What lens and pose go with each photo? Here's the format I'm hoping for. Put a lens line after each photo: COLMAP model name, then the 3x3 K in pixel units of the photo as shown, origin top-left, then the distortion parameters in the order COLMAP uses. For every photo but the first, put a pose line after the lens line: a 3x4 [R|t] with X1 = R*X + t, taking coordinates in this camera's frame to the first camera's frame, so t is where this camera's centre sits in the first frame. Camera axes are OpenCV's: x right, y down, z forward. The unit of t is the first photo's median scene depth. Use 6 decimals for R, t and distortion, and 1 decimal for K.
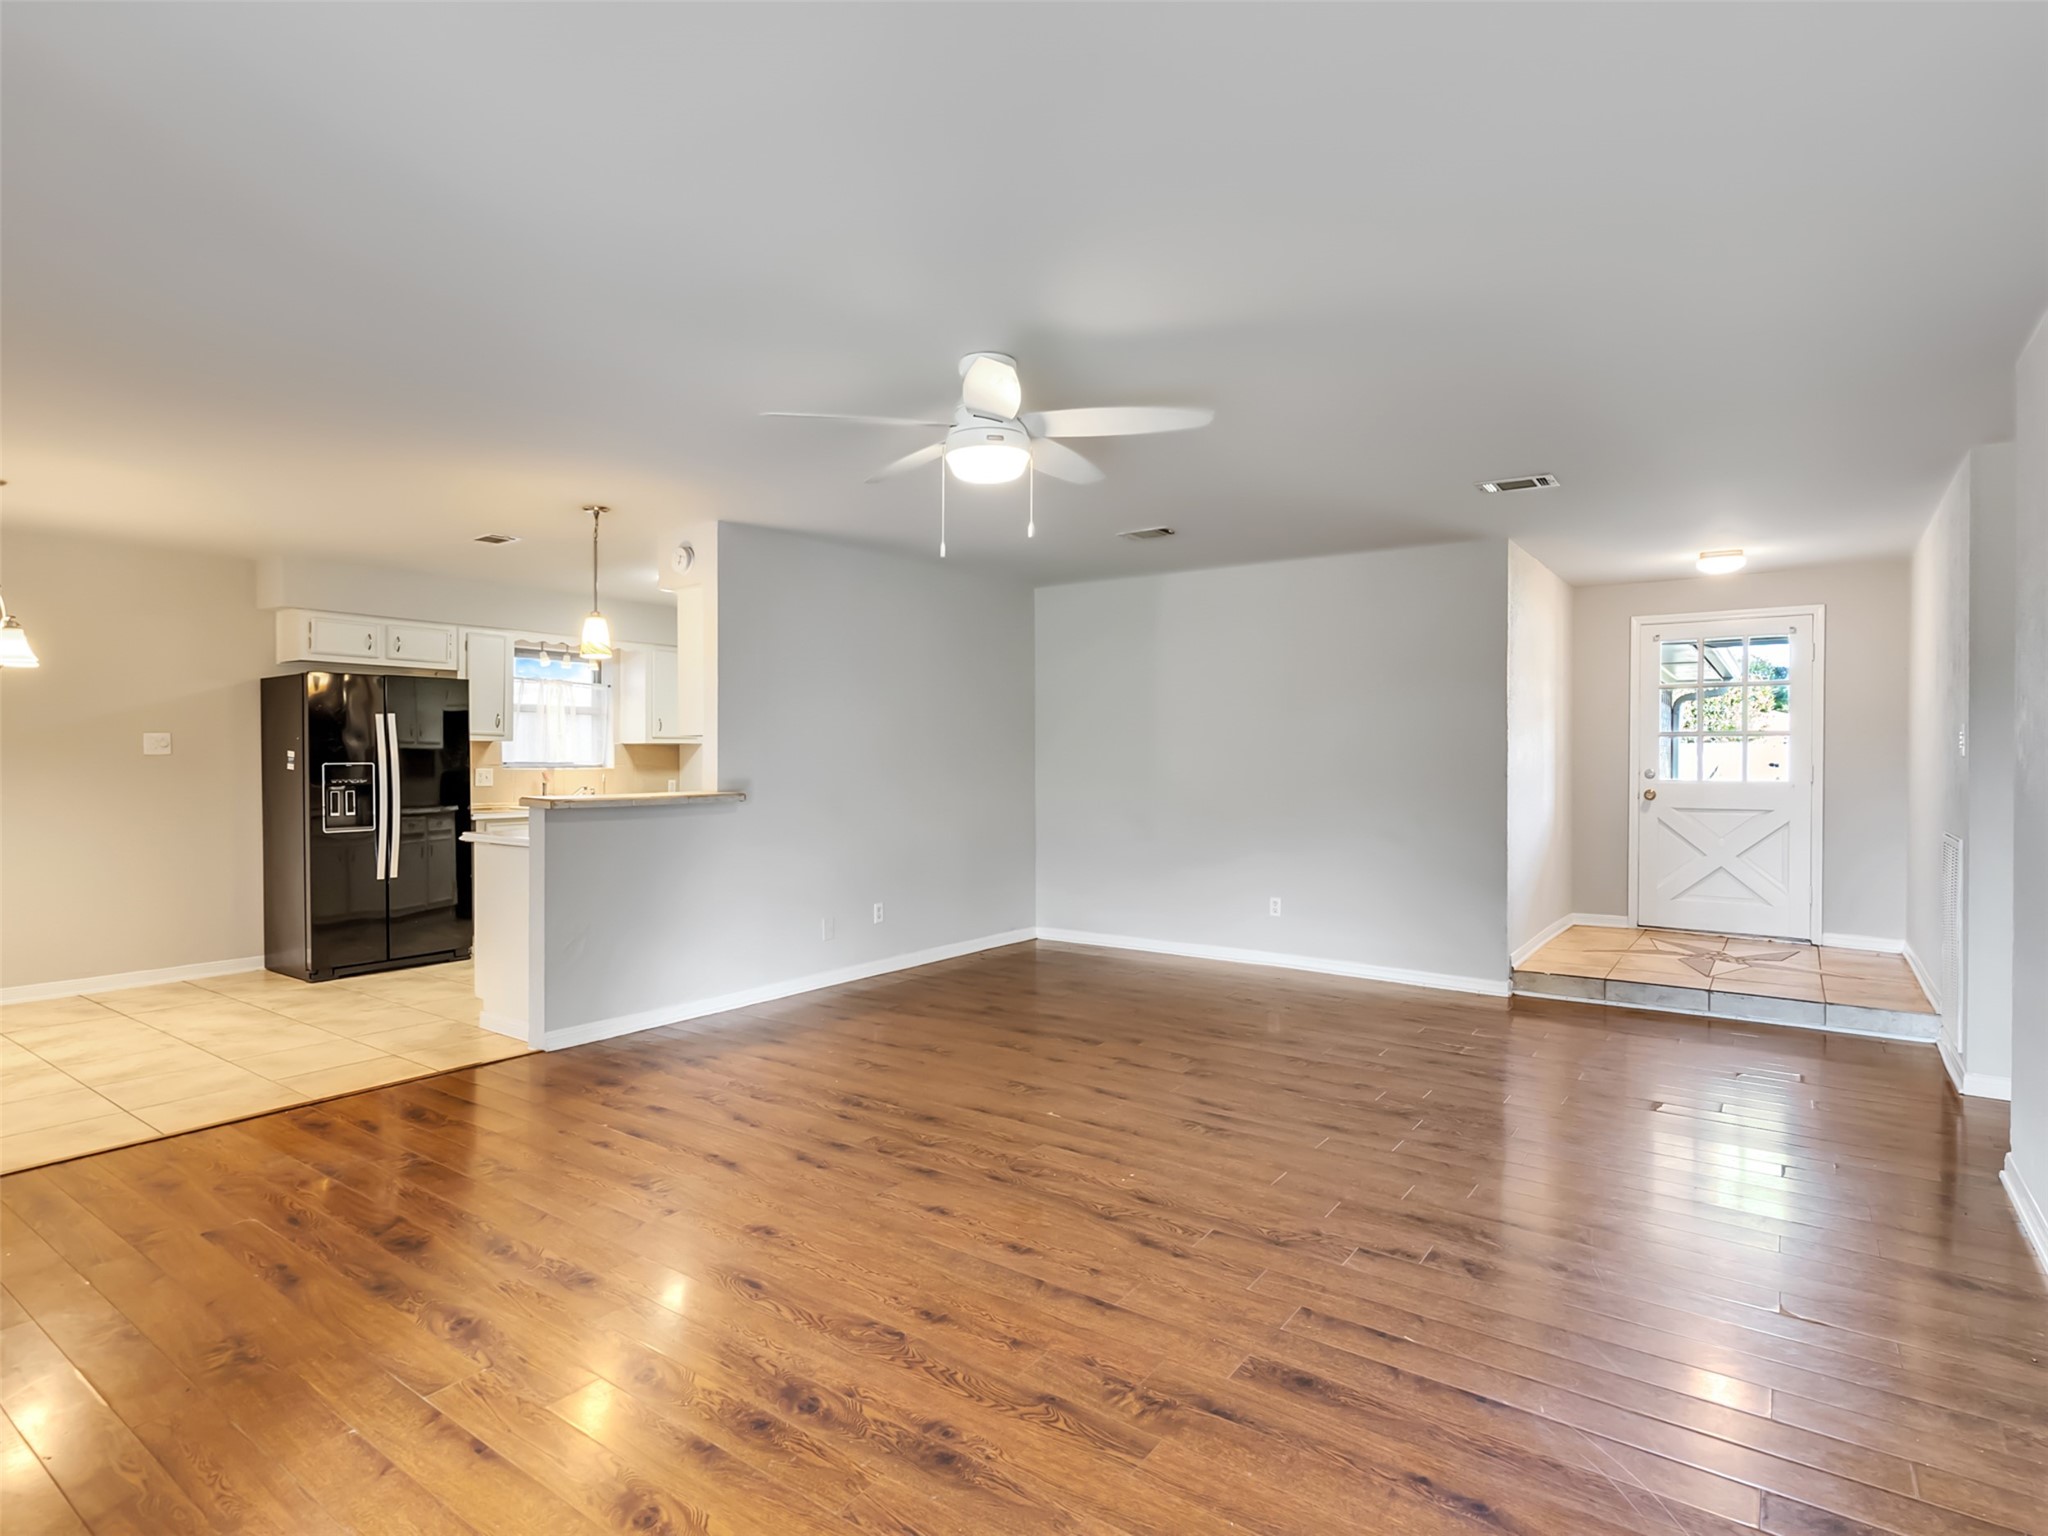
lens RADIAL K [[1076.8, 0, 1012.3], [0, 1076.8, 773.6], [0, 0, 1]] dist [0.001134, -0.000175]
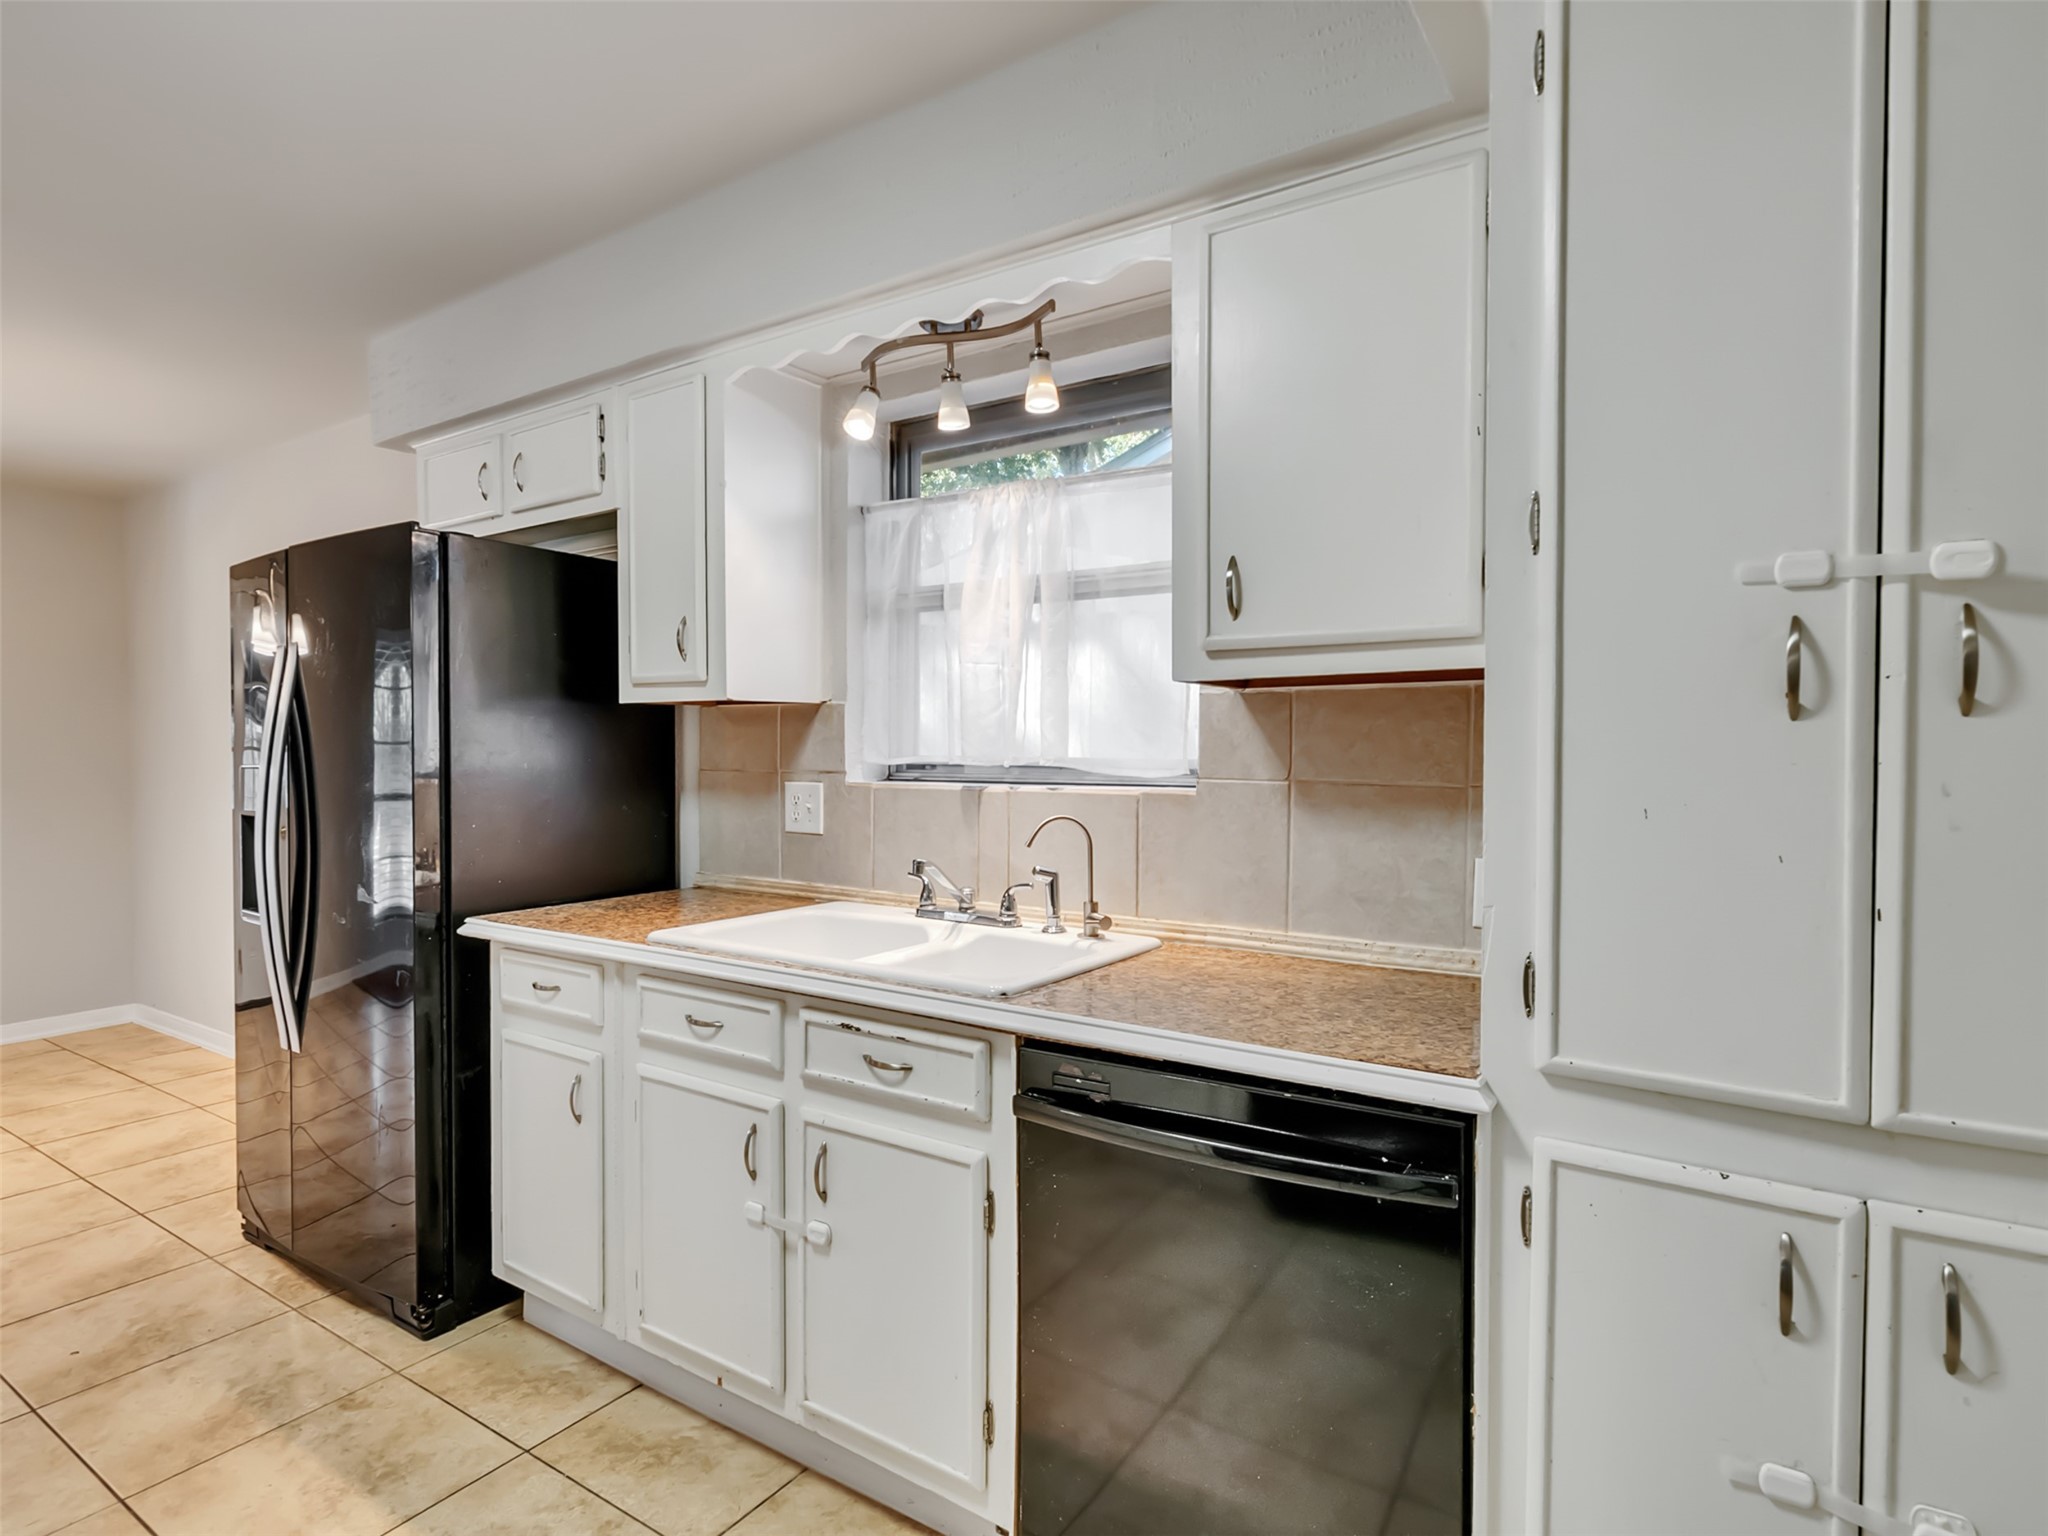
lens RADIAL K [[1076.8, 0, 1012.3], [0, 1076.8, 773.6], [0, 0, 1]] dist [0.001134, -0.000175]
pose [[0.046564, 0.020214, -0.998711, -0.168580], [-0.011932, 0.999735, 0.019678, -0.018290], [0.998844, 0.011001, 0.046793, 1.265730]]
